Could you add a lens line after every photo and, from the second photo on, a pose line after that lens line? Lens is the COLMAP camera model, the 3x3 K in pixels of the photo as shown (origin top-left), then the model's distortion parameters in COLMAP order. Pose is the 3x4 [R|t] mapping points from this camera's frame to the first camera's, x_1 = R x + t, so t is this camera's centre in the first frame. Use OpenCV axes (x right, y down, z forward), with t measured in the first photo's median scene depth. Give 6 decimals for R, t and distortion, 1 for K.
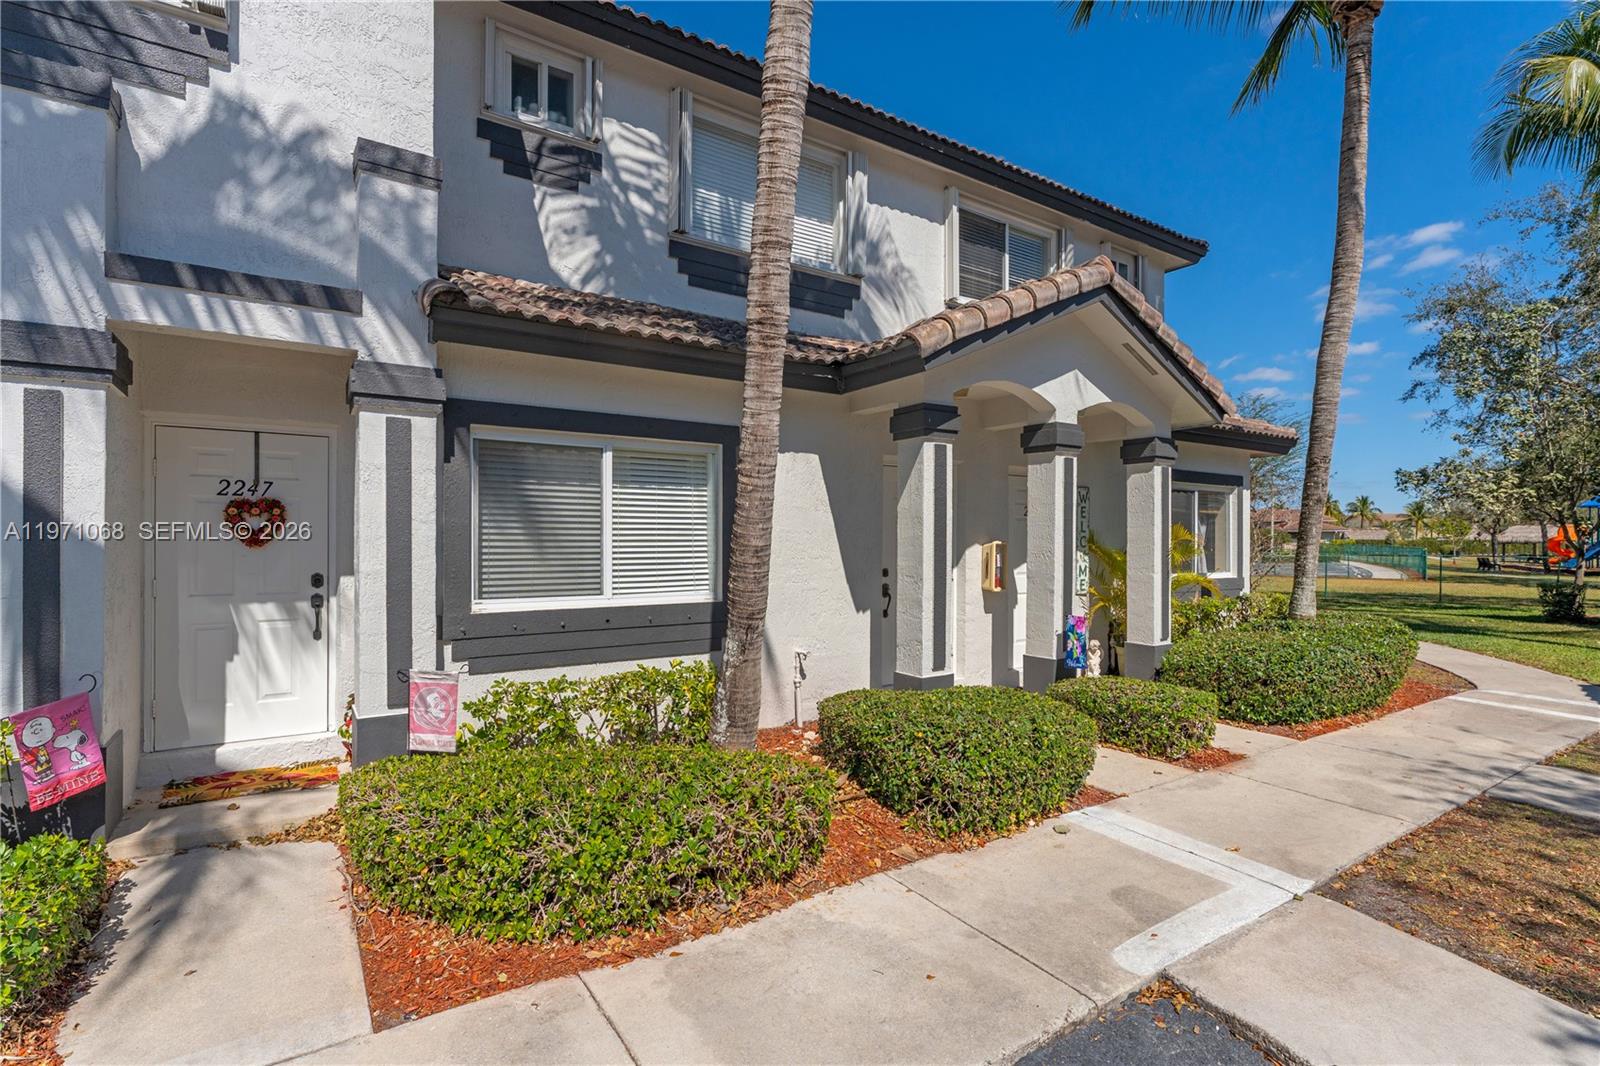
lens RADIAL K [[752.7, 0, 796.8], [0, 752.7, 539.3], [0, 0, 1]] dist [-0.000731, 0.000056]
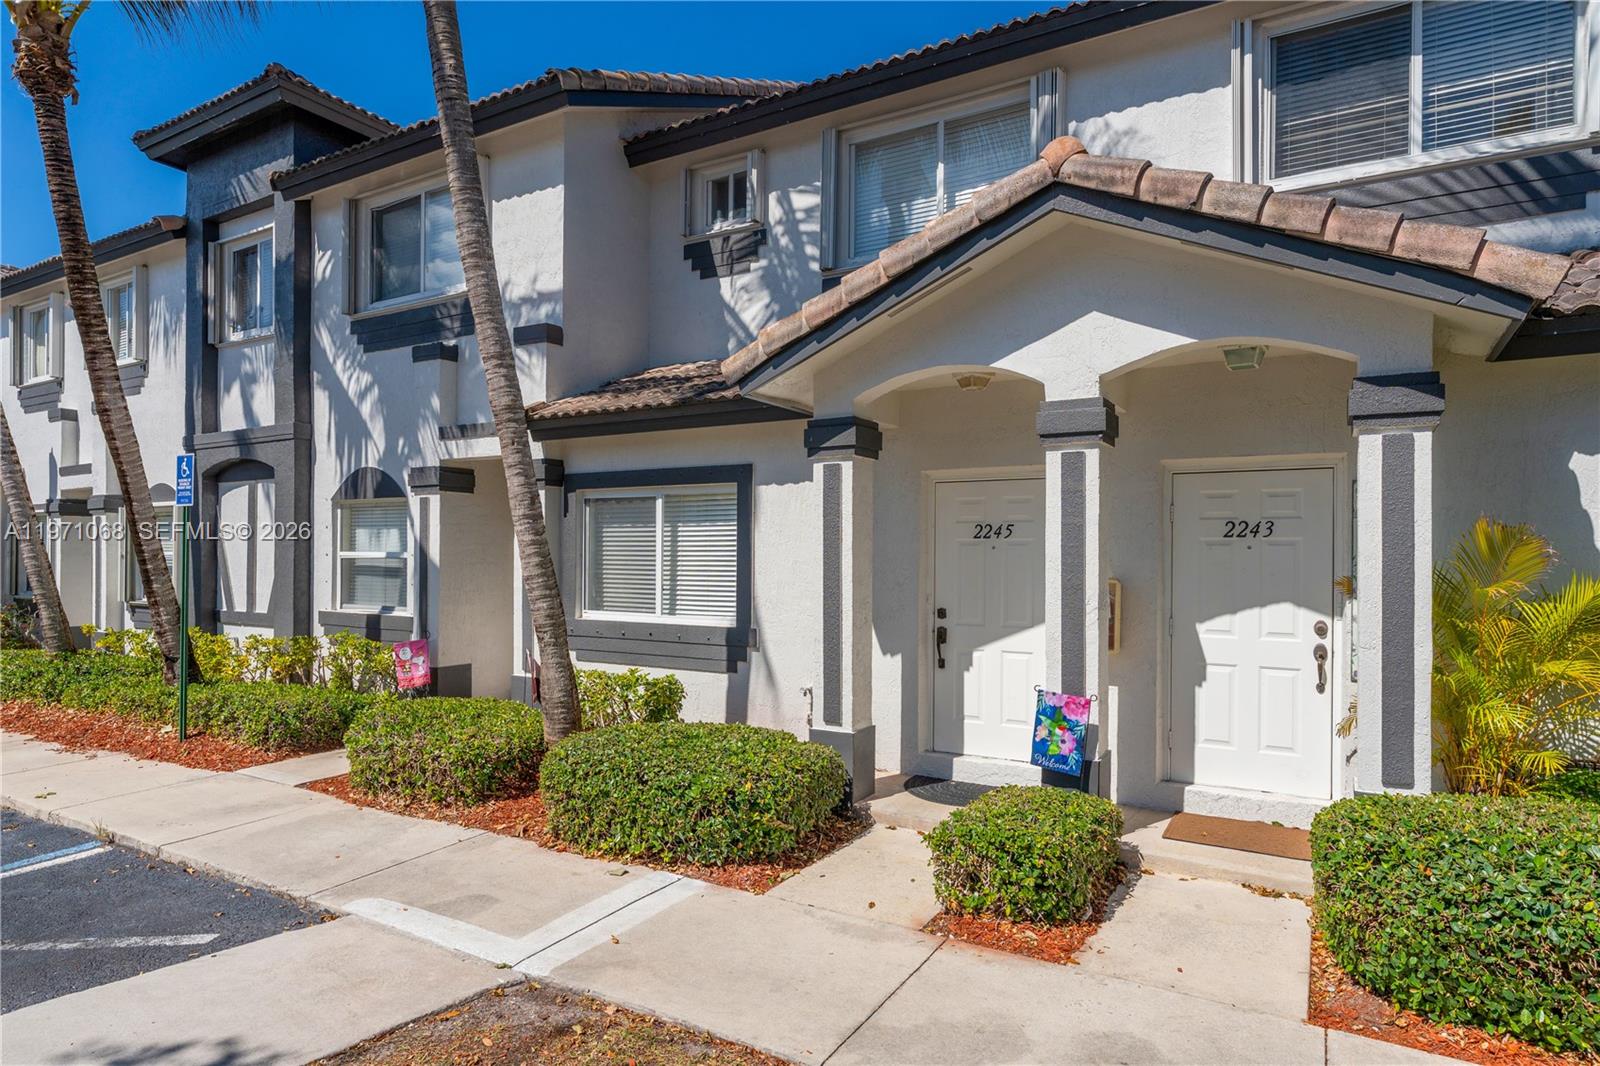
lens RADIAL K [[905.8, 0, 795.2], [0, 905.8, 553.6], [0, 0, 1]] dist [-0.002042, -0.000256]
pose [[0.435636, -0.002769, -0.900119, 1.107050], [-0.004027, 0.999979, -0.005025, -0.017383], [0.900114, 0.005813, 0.435616, 0.505144]]
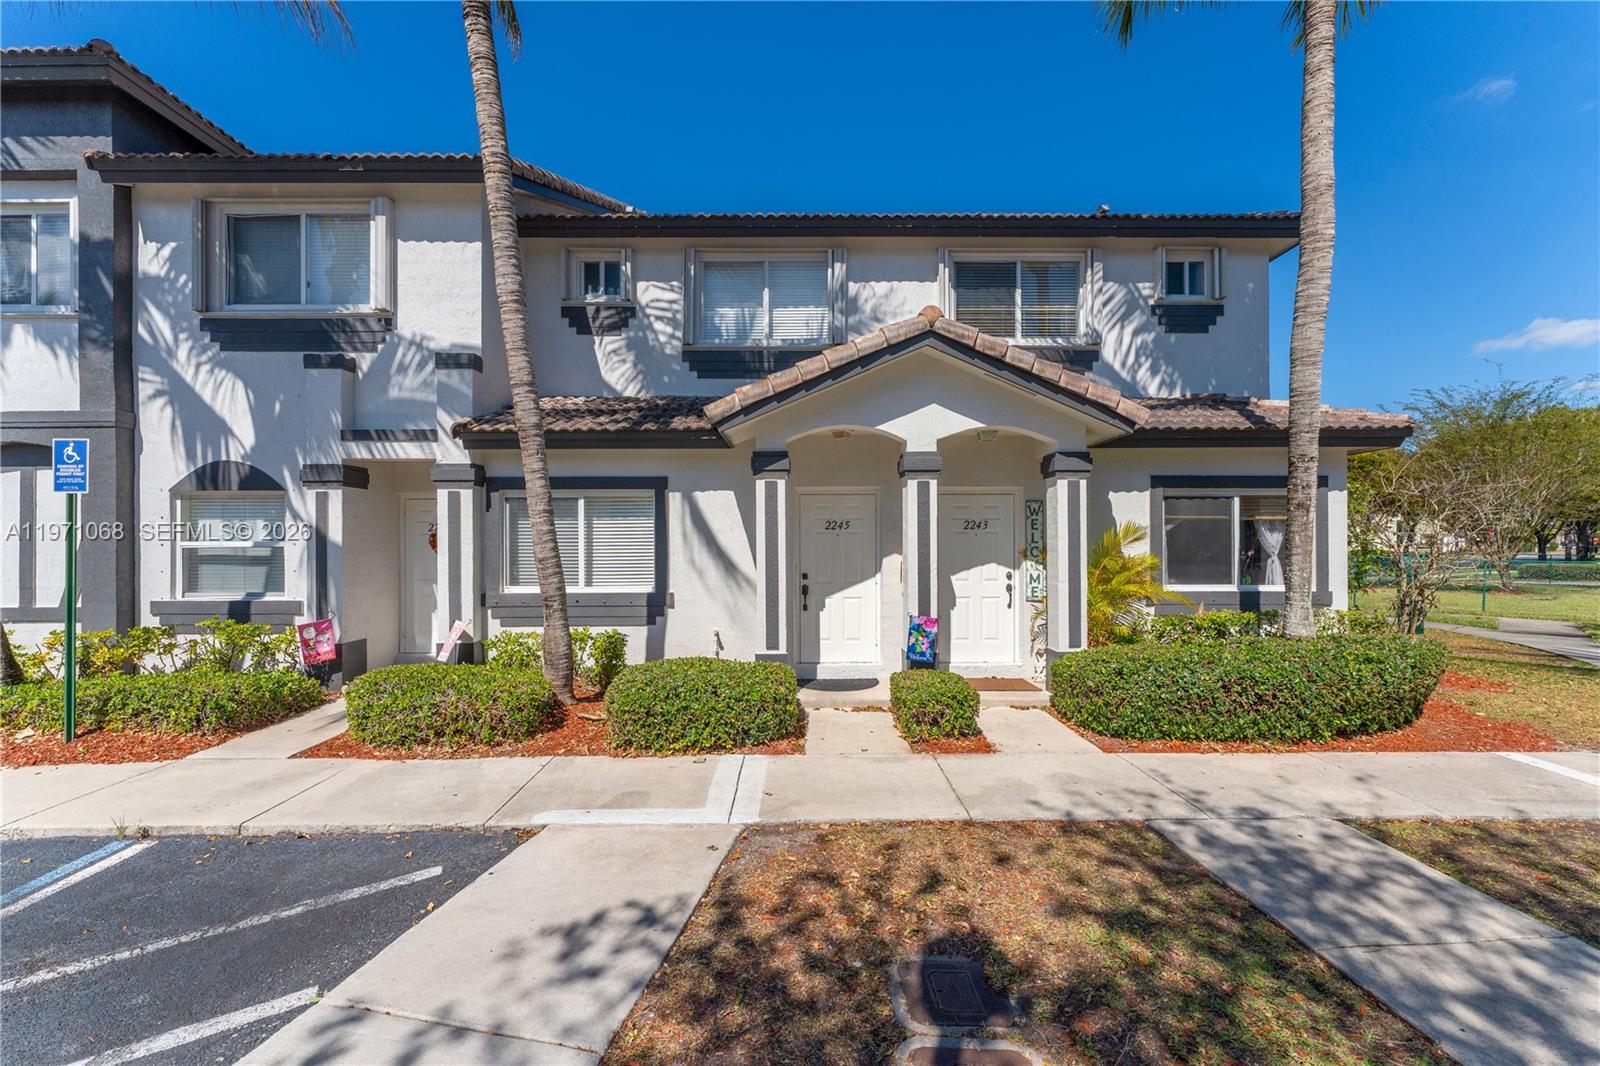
lens RADIAL K [[642.7, 0, 801.0], [0, 642.7, 542.2], [0, 0, 1]] dist [-0.001163, -0.000566]
pose [[0.839063, -0.008422, -0.543969, 0.852835], [0.006487, 0.999964, -0.005476, -0.010463], [0.543995, 0.001066, 0.839088, 0.068810]]
